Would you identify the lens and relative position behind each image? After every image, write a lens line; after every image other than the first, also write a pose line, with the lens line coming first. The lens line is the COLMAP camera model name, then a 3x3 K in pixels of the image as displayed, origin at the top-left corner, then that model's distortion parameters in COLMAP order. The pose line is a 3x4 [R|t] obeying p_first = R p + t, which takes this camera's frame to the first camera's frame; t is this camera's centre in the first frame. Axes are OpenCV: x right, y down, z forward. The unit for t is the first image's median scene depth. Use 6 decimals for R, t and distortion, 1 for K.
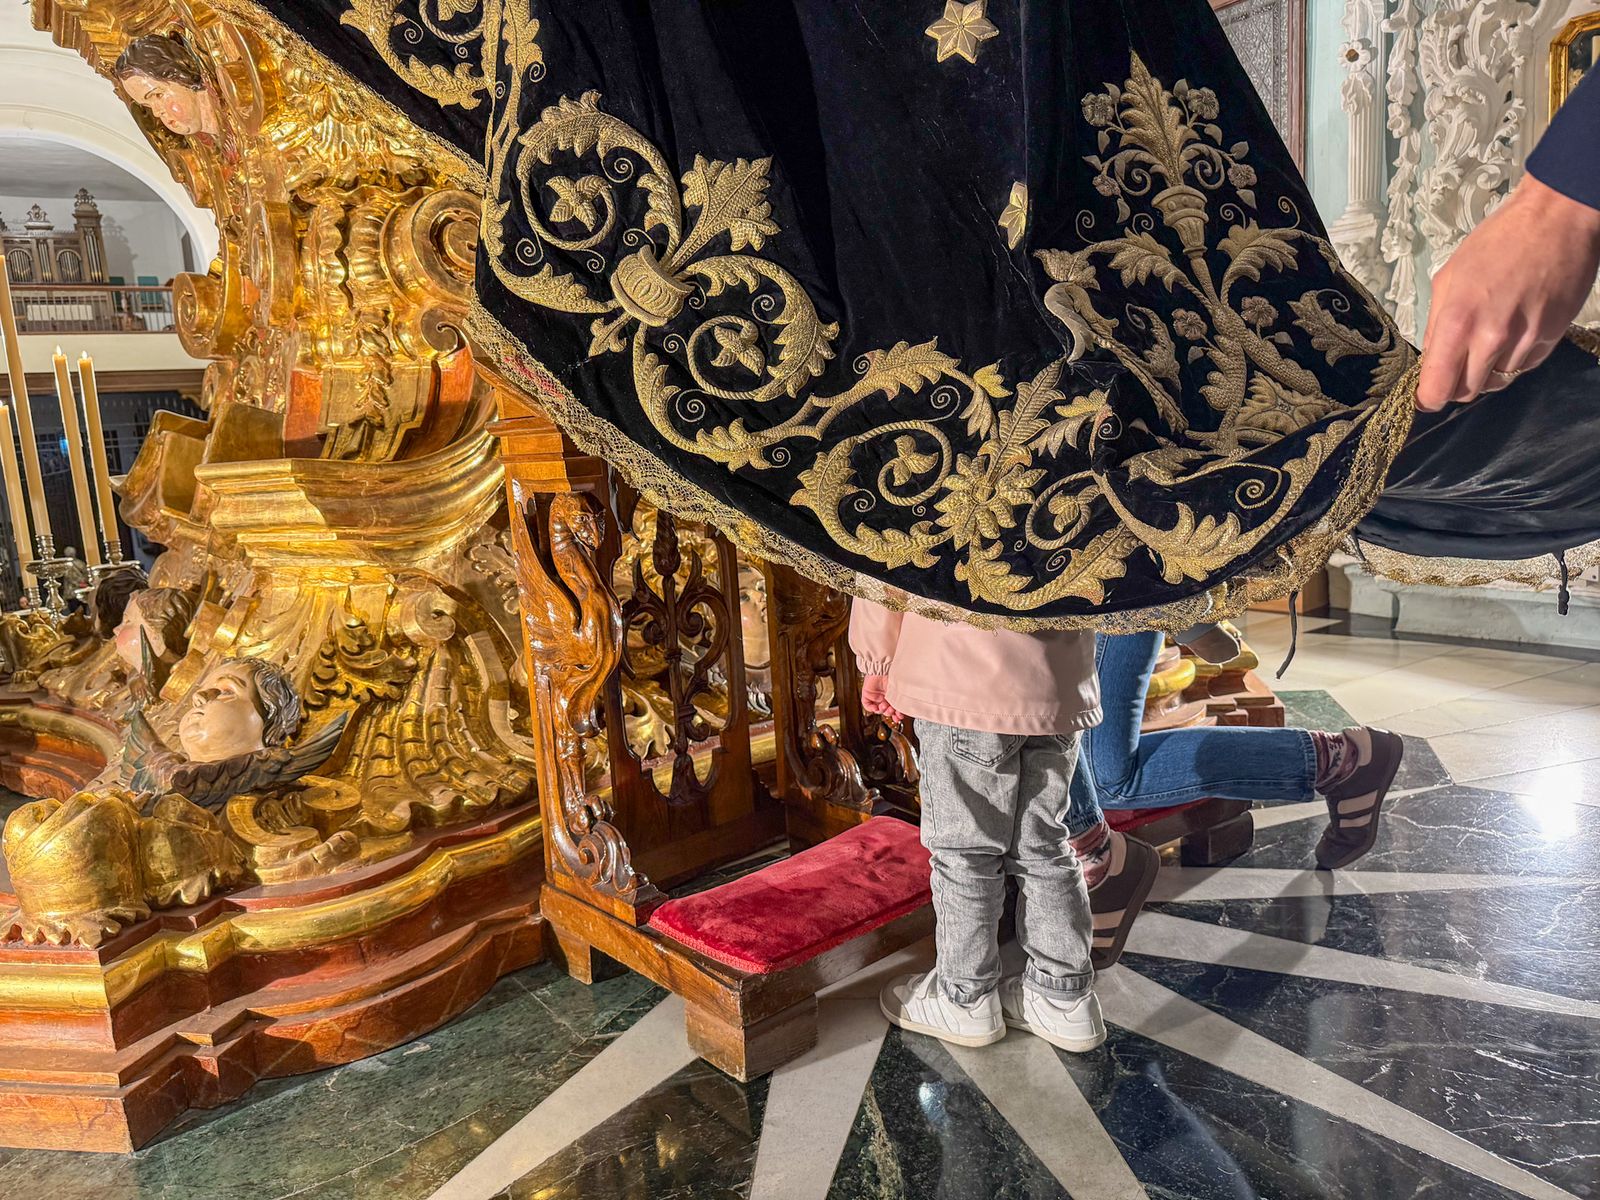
lens RADIAL K [[1126.7, 0, 800.0], [0, 1126.7, 600.0], [0, 0, 1]] dist [0.004840, -0.021871]
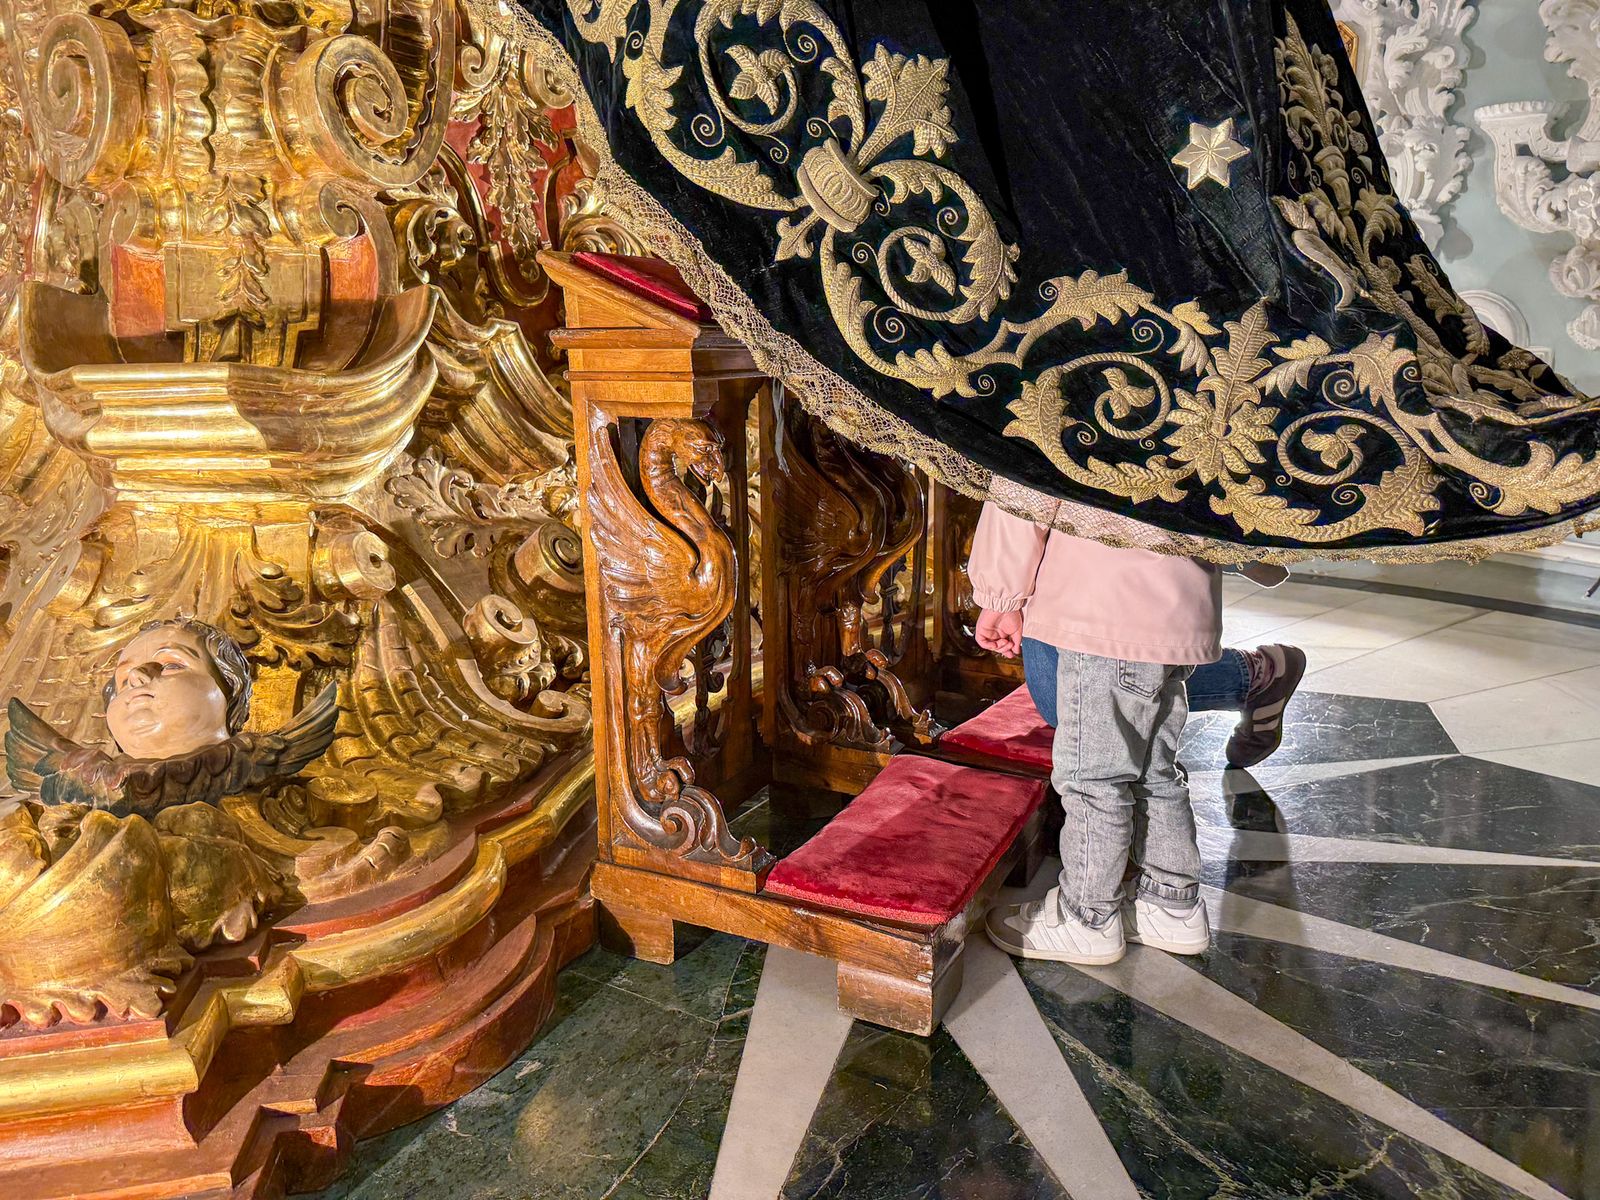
lens RADIAL K [[1126.7, 0, 800.0], [0, 1126.7, 600.0], [0, 0, 1]] dist [0.004840, -0.021871]
pose [[0.926248, -0.032038, 0.375552, -0.503795], [0.011274, 0.998290, 0.057359, -0.002279], [-0.376747, -0.048894, 0.925025, 0.167037]]
